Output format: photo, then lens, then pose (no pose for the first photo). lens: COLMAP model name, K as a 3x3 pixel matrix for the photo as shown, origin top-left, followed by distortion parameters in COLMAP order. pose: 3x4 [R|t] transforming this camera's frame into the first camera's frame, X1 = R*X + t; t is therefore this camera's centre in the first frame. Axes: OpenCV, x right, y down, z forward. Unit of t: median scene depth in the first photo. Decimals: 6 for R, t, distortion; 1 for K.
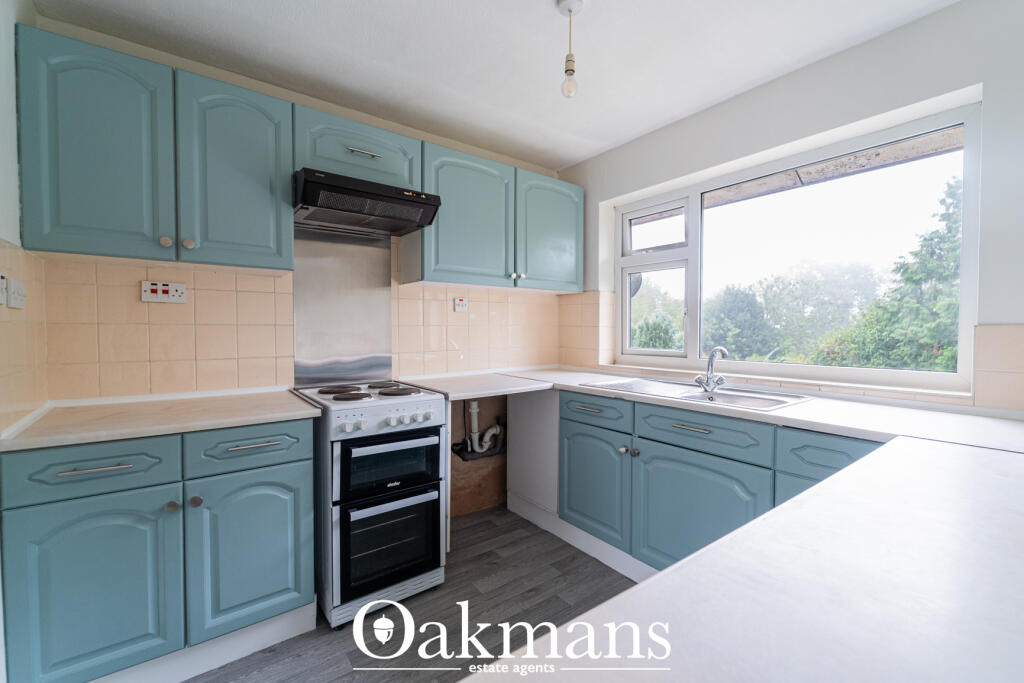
lens RADIAL K [[426.8, 0, 517.0], [0, 426.8, 342.6], [0, 0, 1]] dist [0.001464, -0.000189]
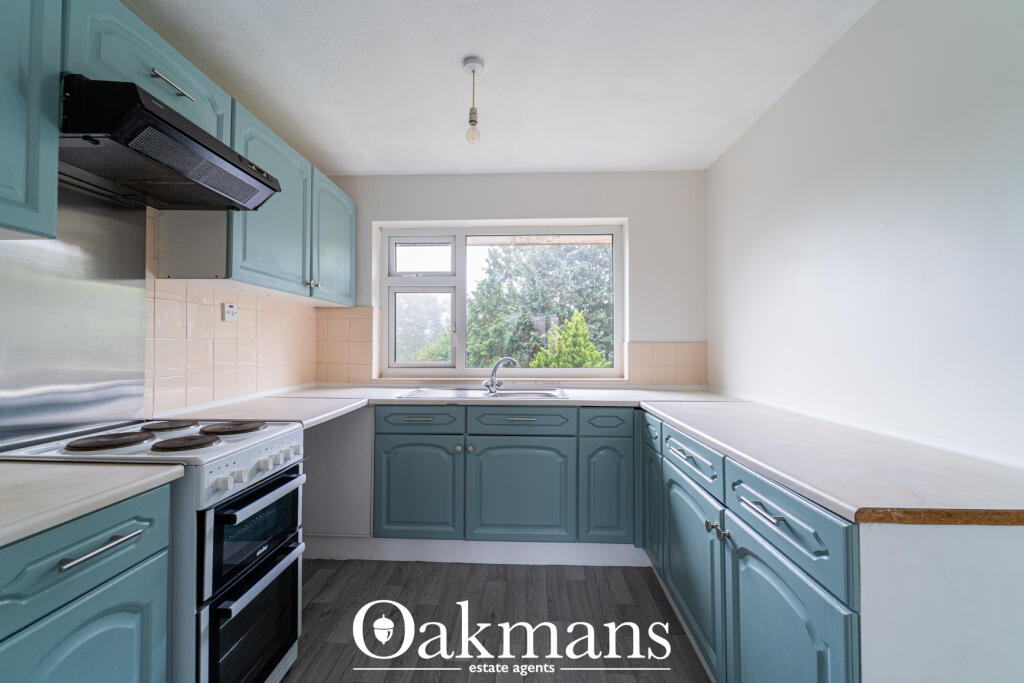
lens RADIAL K [[412.1, 0, 512.0], [0, 412.1, 341.5], [0, 0, 1]] dist [0.001133, -0.000324]
pose [[0.637129, 0.008035, 0.770715, -0.437767], [0.023413, 0.999282, -0.029773, -0.000817], [-0.770402, 0.037013, 0.636484, 0.146345]]
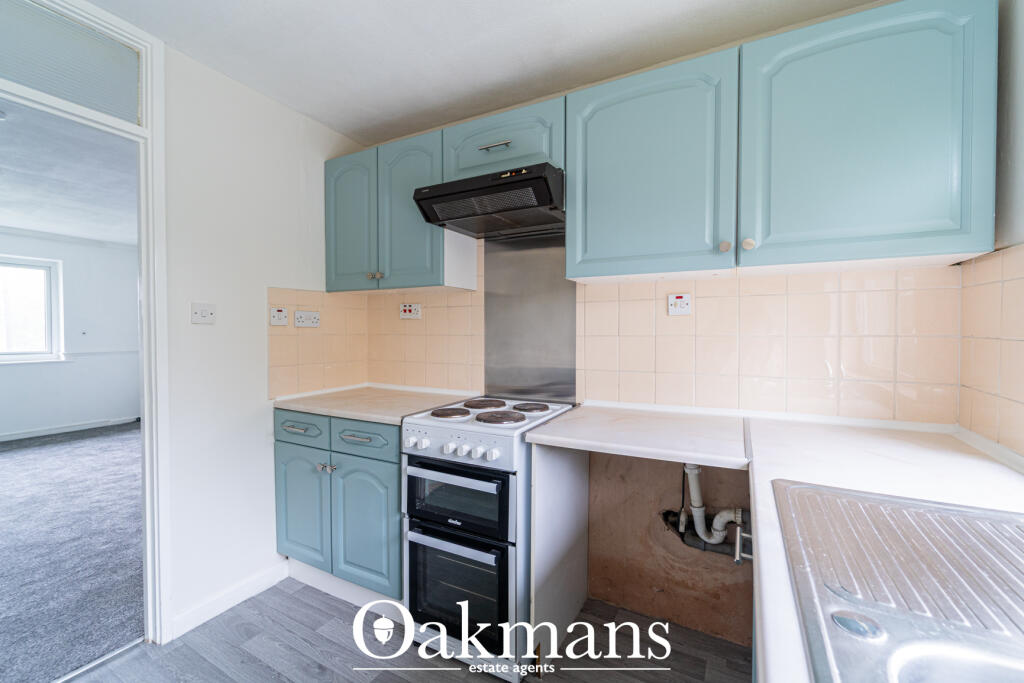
lens RADIAL K [[426.8, 0, 517.0], [0, 426.8, 342.6], [0, 0, 1]] dist [0.001464, -0.000189]
pose [[0.414357, 0.022946, -0.909825, 0.415048], [-0.029594, 0.999493, 0.011729, -0.034357], [0.909633, 0.022065, 0.414826, 0.574261]]
